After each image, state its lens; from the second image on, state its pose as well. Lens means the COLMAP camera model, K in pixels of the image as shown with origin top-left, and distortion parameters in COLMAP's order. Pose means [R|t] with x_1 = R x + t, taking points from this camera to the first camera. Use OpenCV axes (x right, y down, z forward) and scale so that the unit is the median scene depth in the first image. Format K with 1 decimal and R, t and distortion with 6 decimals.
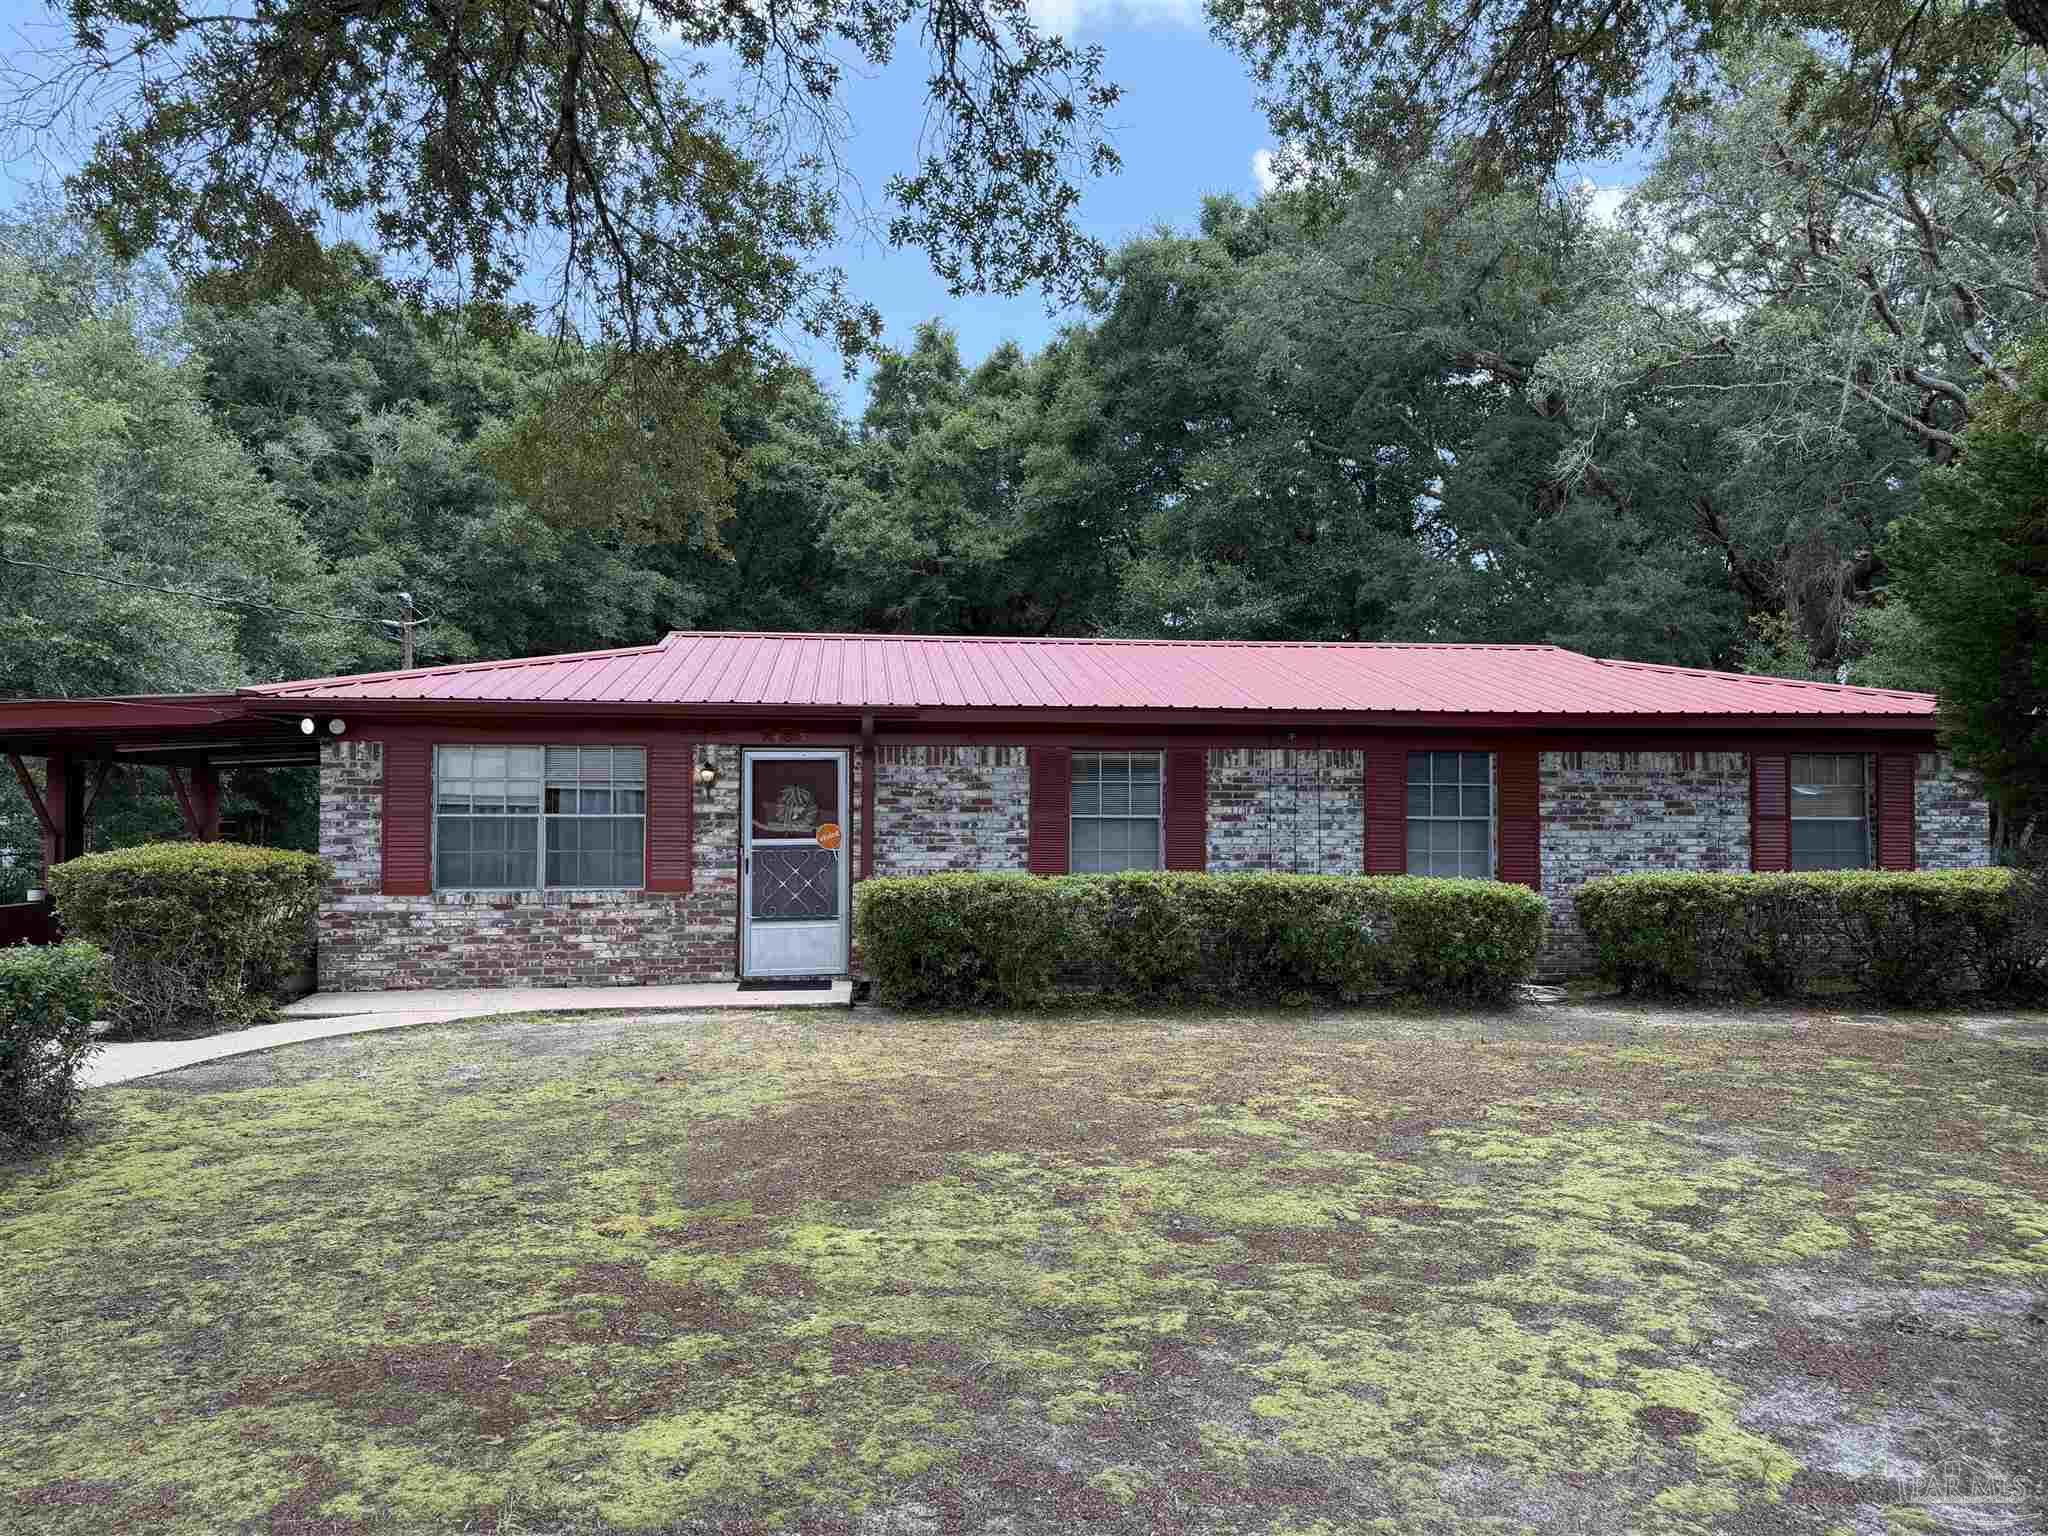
lens RADIAL K [[1426.8, 0, 1045.9], [0, 1426.8, 782.3], [0, 0, 1]] dist [0.019623, -0.035793]
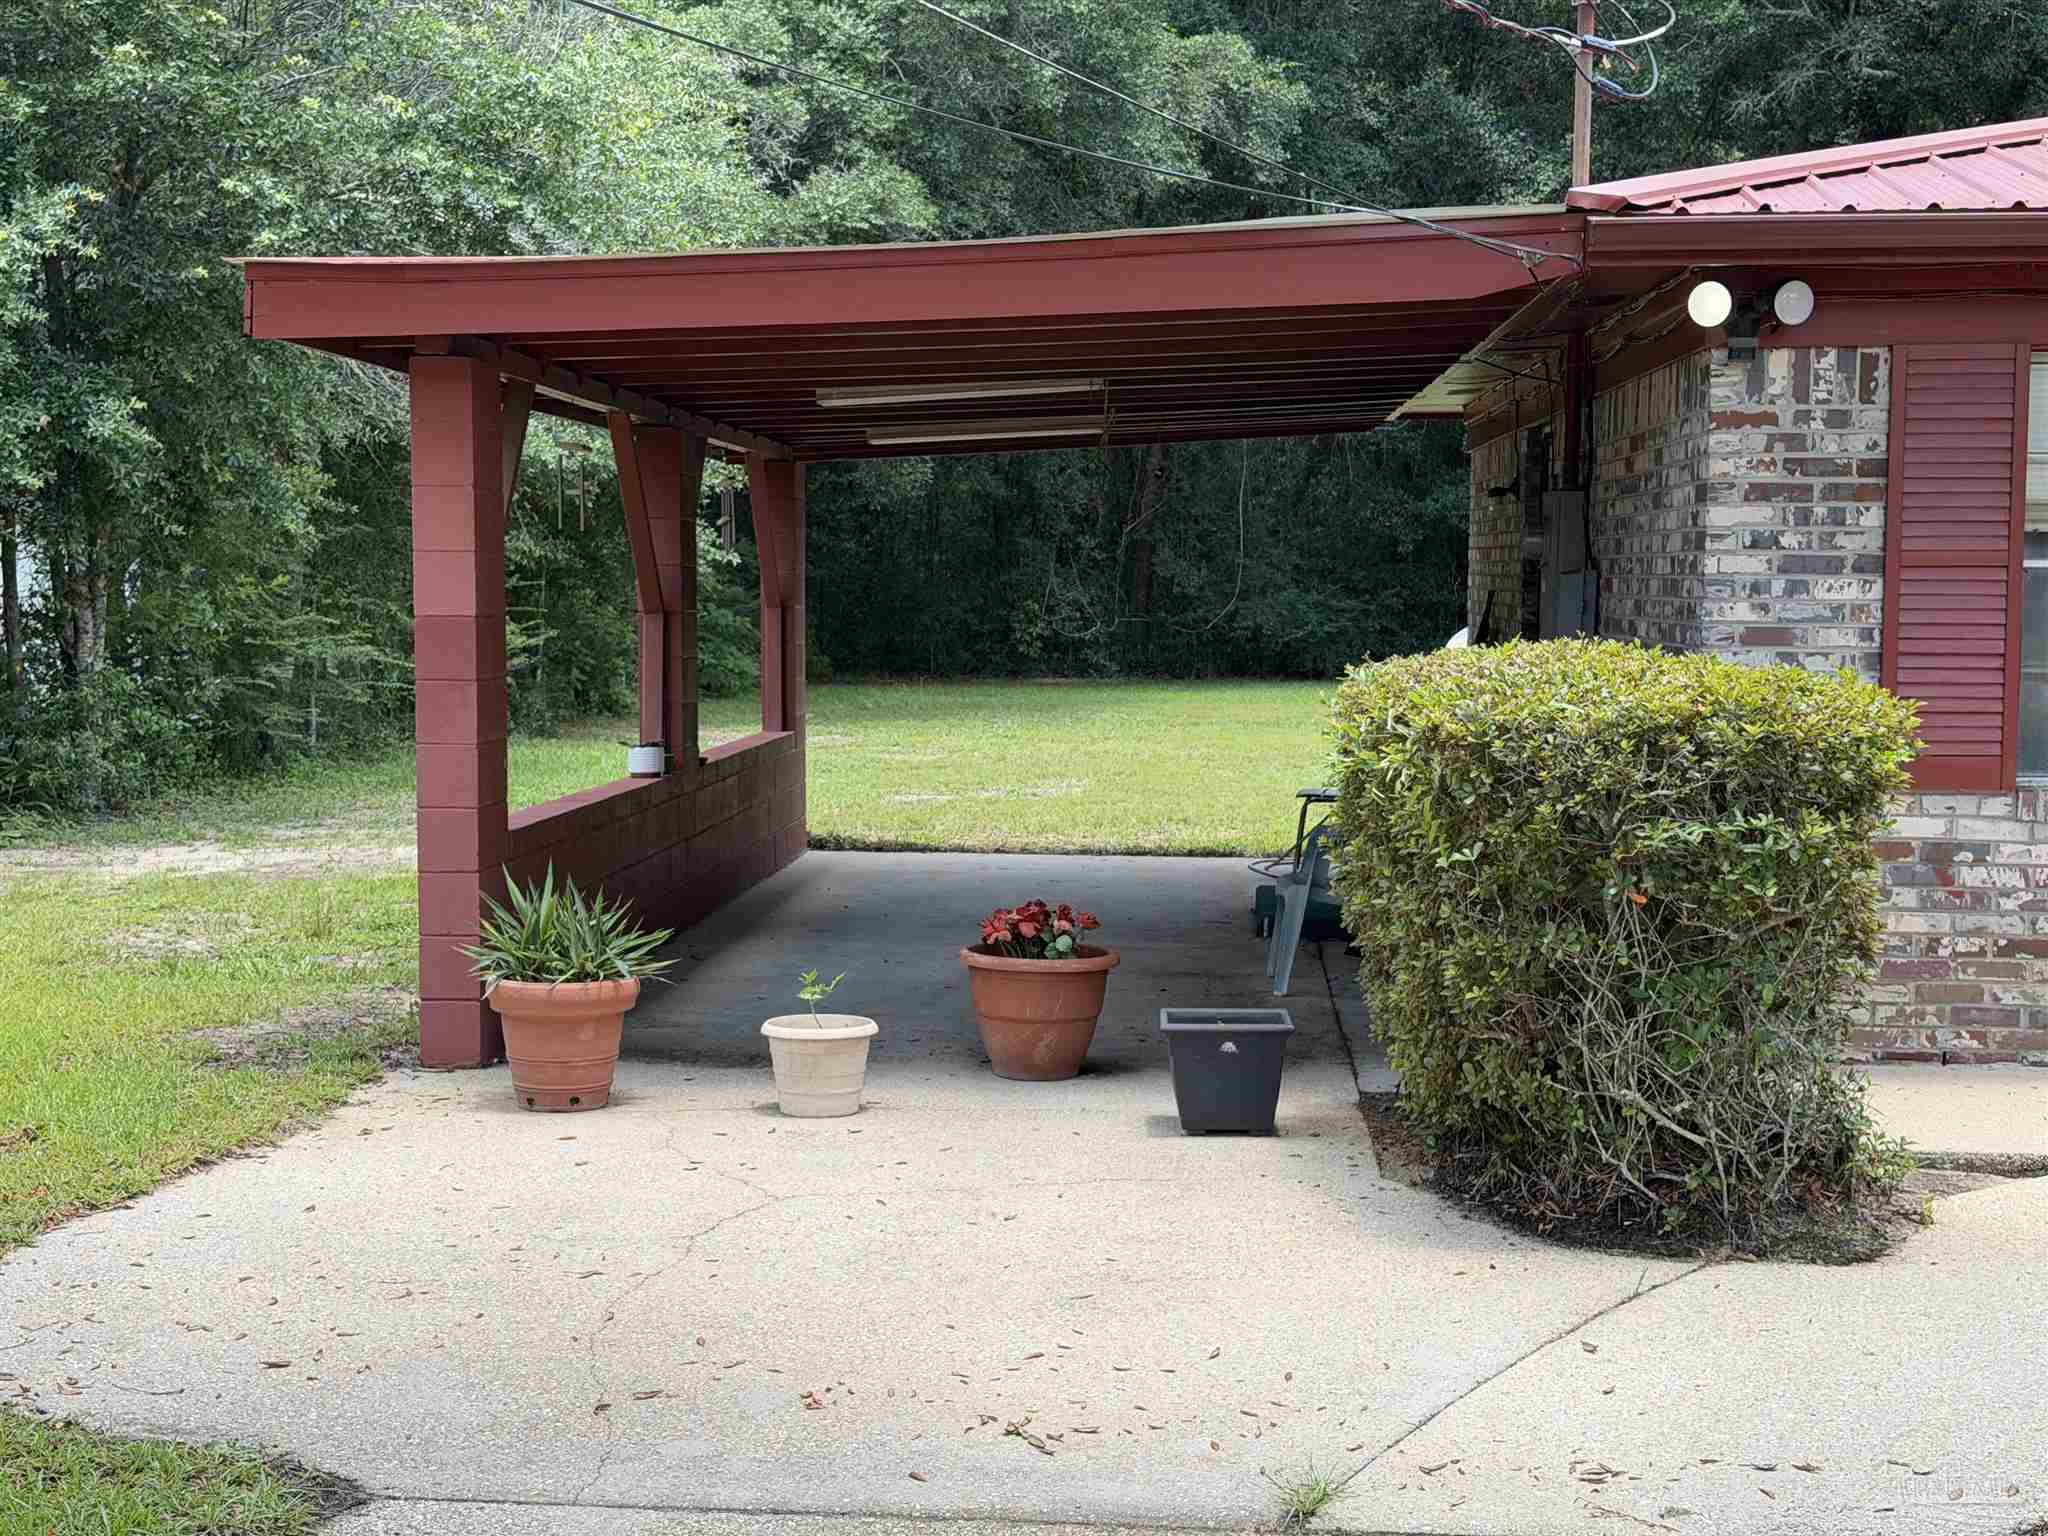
lens RADIAL K [[2869.6, 0, 1028.9], [0, 2869.6, 780.8], [0, 0, 1]] dist [0.097804, 0.000000]
pose [[0.978846, 0.020044, -0.203615, -0.508536], [-0.001498, 0.995865, 0.090831, 0.011769], [0.204594, -0.088604, 0.974829, 0.261334]]
